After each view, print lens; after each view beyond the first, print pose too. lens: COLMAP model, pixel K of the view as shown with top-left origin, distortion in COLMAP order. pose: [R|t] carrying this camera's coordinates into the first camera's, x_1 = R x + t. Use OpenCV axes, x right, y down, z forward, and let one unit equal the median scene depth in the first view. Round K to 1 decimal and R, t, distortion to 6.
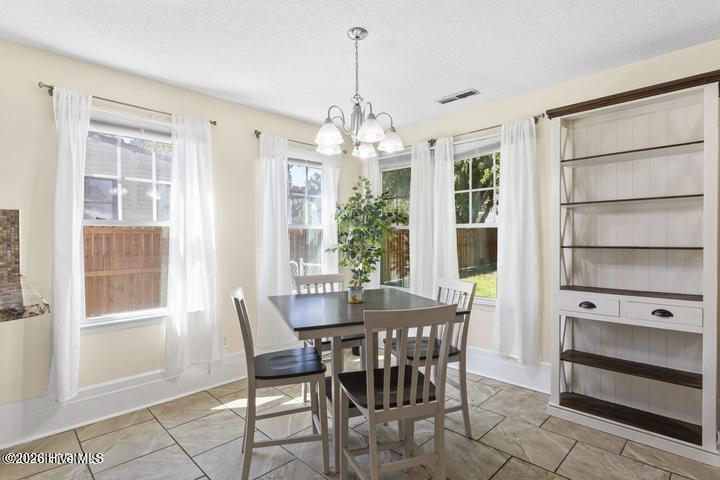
lens RADIAL K [[357.4, 0, 358.9], [0, 357.4, 239.0], [0, 0, 1]] dist [-0.011516, 0.000030]
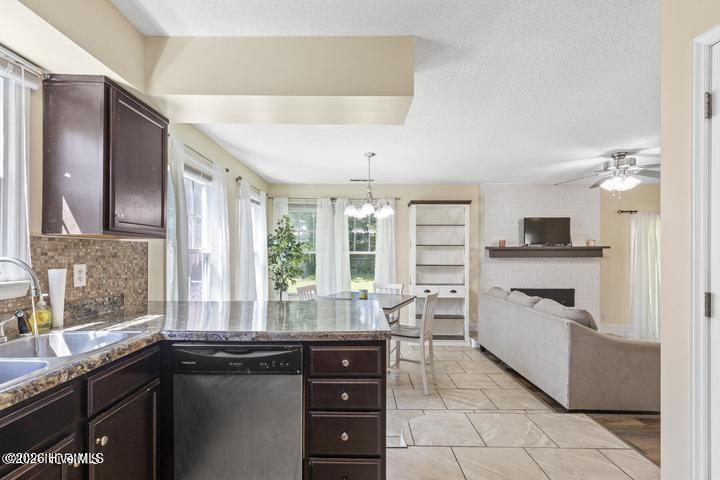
lens RADIAL K [[325.6, 0, 348.6], [0, 325.6, 249.4], [0, 0, 1]] dist [0.006476, -0.002165]
pose [[0.728495, 0.015188, 0.684883, -0.927477], [-0.009311, 0.999881, -0.012270, -0.039594], [-0.684988, 0.002562, 0.728550, -0.130922]]
